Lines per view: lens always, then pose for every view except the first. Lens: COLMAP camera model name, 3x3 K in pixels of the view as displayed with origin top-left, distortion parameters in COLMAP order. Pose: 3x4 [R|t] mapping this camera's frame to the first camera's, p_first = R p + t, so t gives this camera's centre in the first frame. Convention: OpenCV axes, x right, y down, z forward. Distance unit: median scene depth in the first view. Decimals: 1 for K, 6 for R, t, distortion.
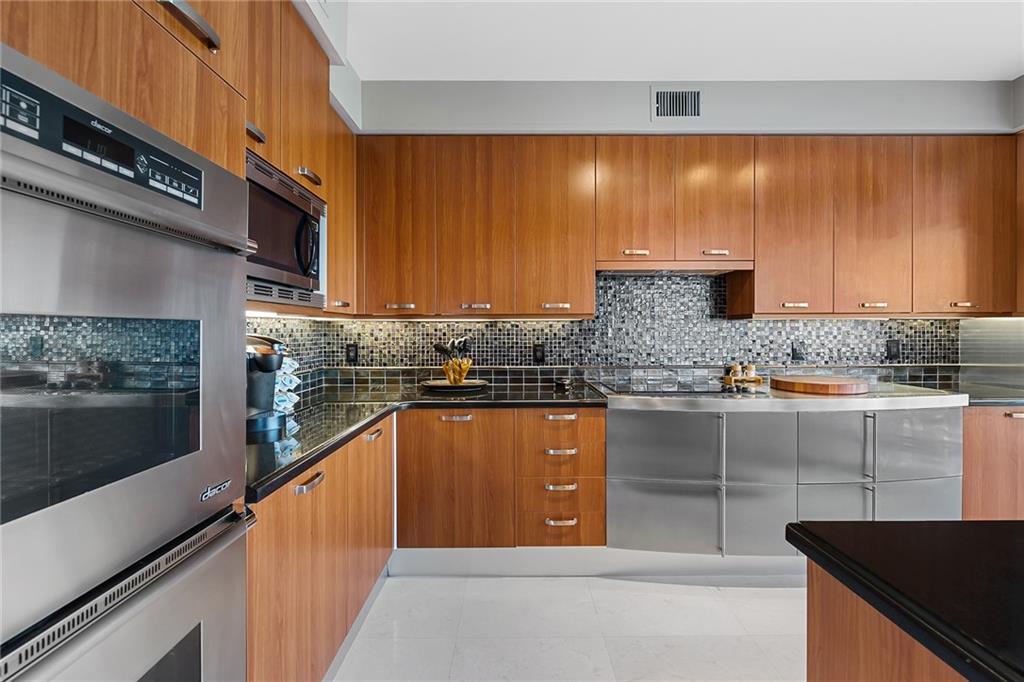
lens RADIAL K [[461.3, 0, 506.2], [0, 461.3, 333.0], [0, 0, 1]] dist [-0.002158, 0.000724]
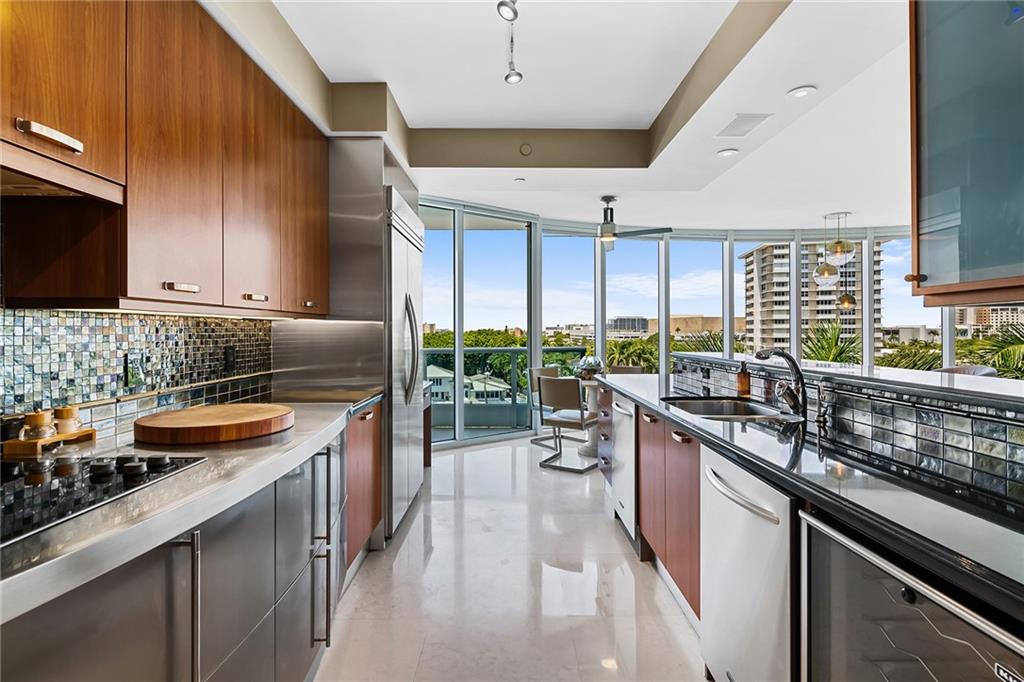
lens RADIAL K [[492.2, 0, 517.1], [0, 492.2, 332.3], [0, 0, 1]] dist [0.006887, -0.001700]
pose [[-0.037284, 0.001520, 0.999304, 0.011646], [0.006140, 0.999980, -0.001291, -0.002830], [-0.999286, 0.006088, -0.037292, 0.552389]]
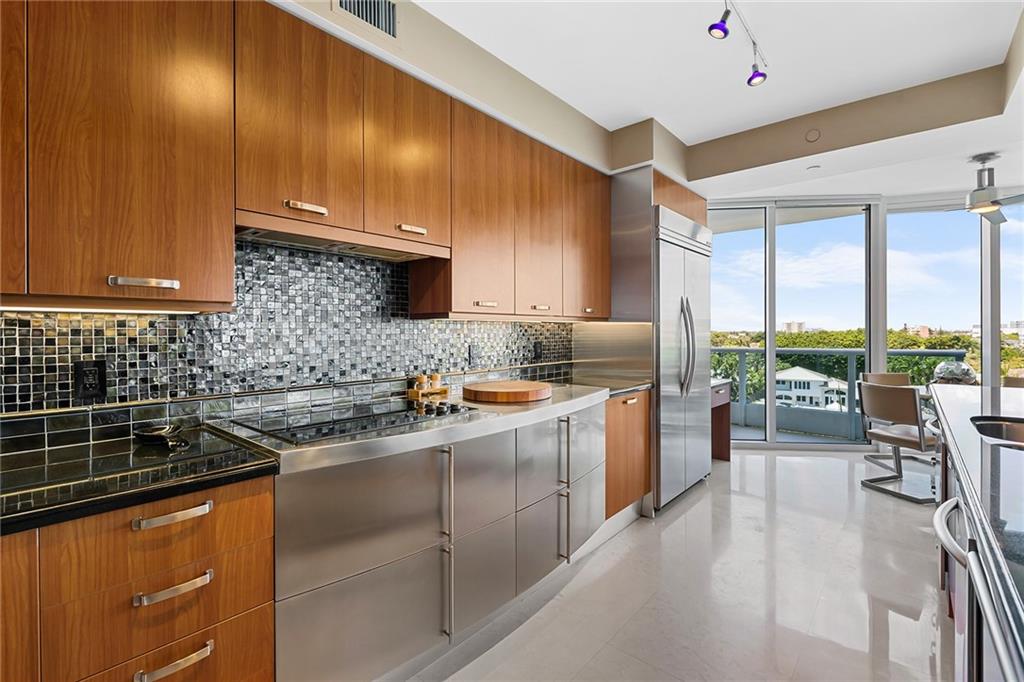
lens RADIAL K [[461.3, 0, 521.7], [0, 461.3, 334.8], [0, 0, 1]] dist [-0.002158, 0.000724]
pose [[0.635680, -0.004101, 0.771942, -0.015635], [0.003564, 0.999991, 0.002377, -0.002974], [-0.771944, 0.001240, 0.635689, 0.341542]]
